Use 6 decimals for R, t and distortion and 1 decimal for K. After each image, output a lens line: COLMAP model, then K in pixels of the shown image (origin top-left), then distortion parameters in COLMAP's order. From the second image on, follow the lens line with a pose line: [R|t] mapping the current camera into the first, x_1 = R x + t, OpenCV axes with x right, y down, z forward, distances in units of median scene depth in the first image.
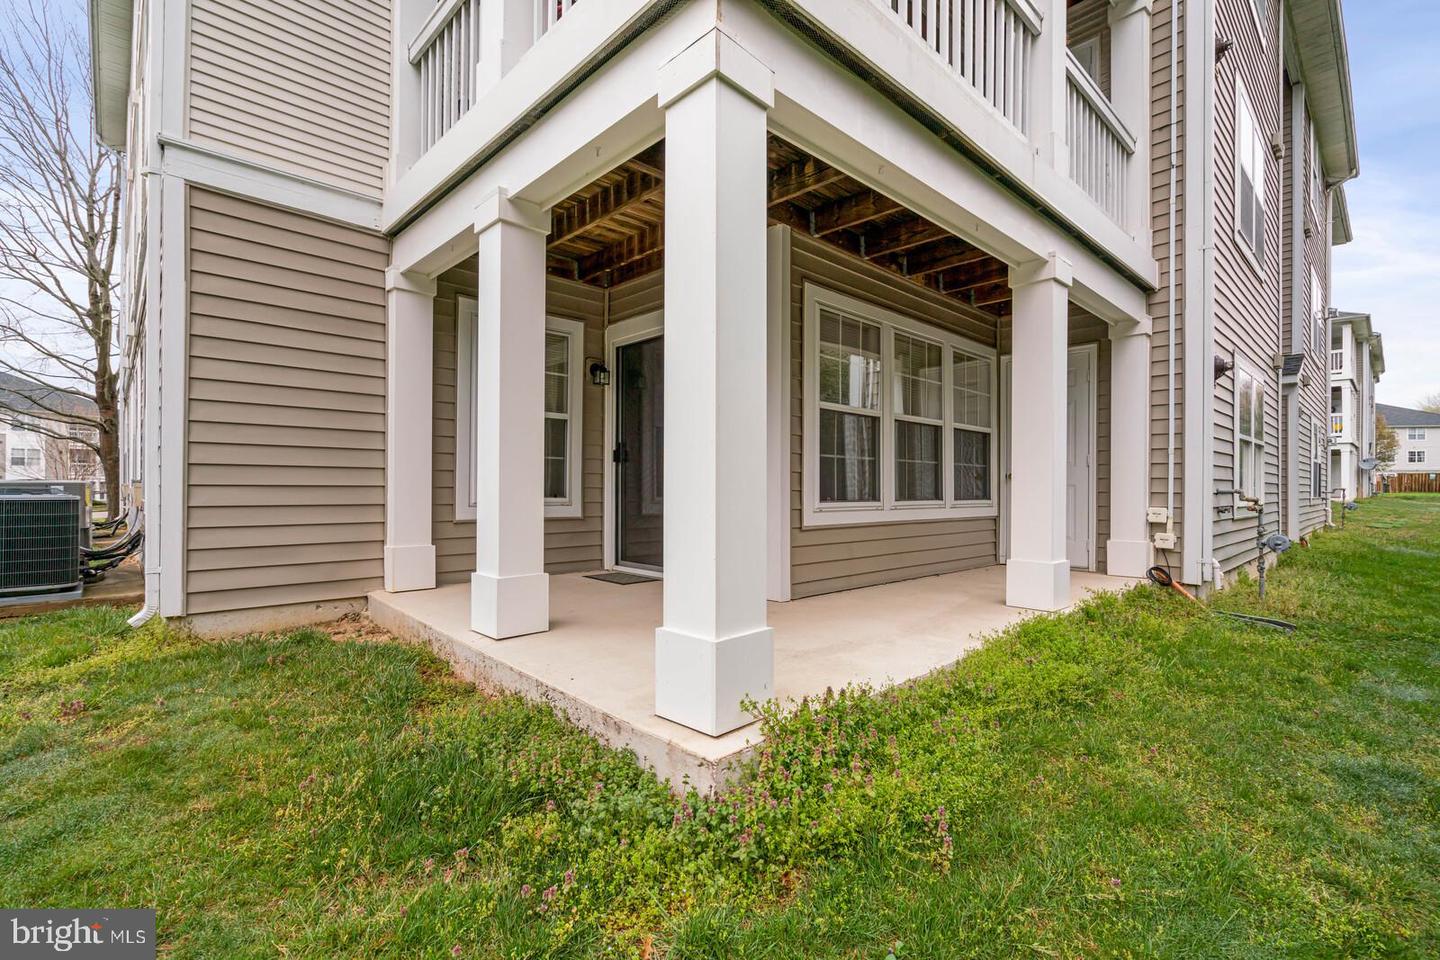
lens RADIAL K [[653.4, 0, 712.7], [0, 653.4, 480.1], [0, 0, 1]] dist [0.001056, 0.000446]
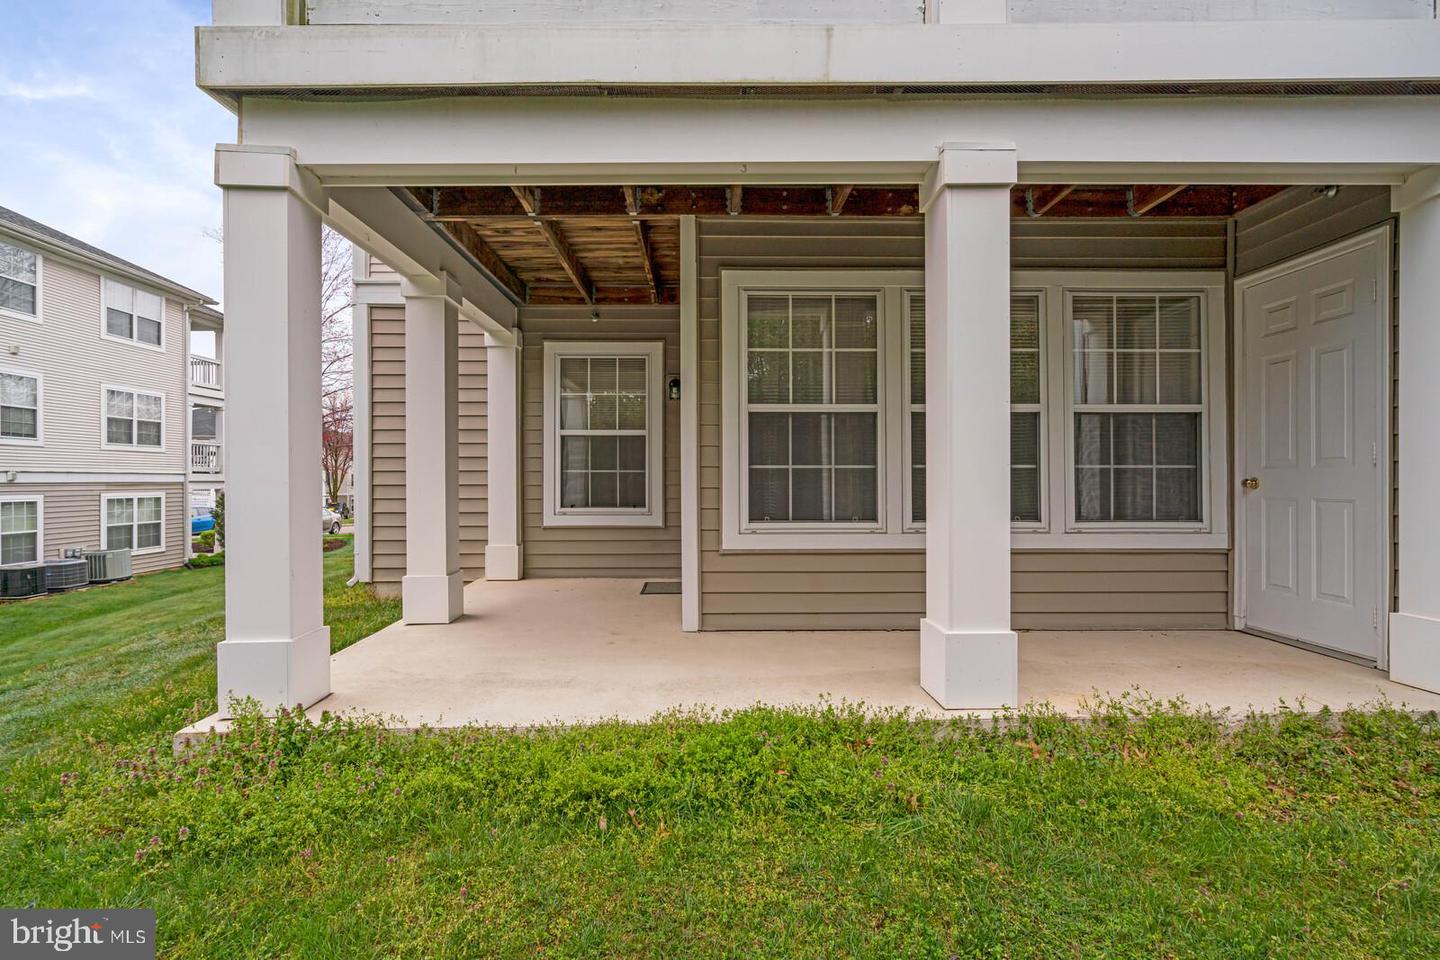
lens RADIAL K [[661.2, 0, 714.3], [0, 661.2, 476.0], [0, 0, 1]] dist [-0.004003, -0.000207]
pose [[0.731222, -0.014271, -0.681990, 0.690750], [0.015074, 0.999875, -0.004761, -0.021806], [0.681973, -0.006799, 0.731346, 0.323241]]
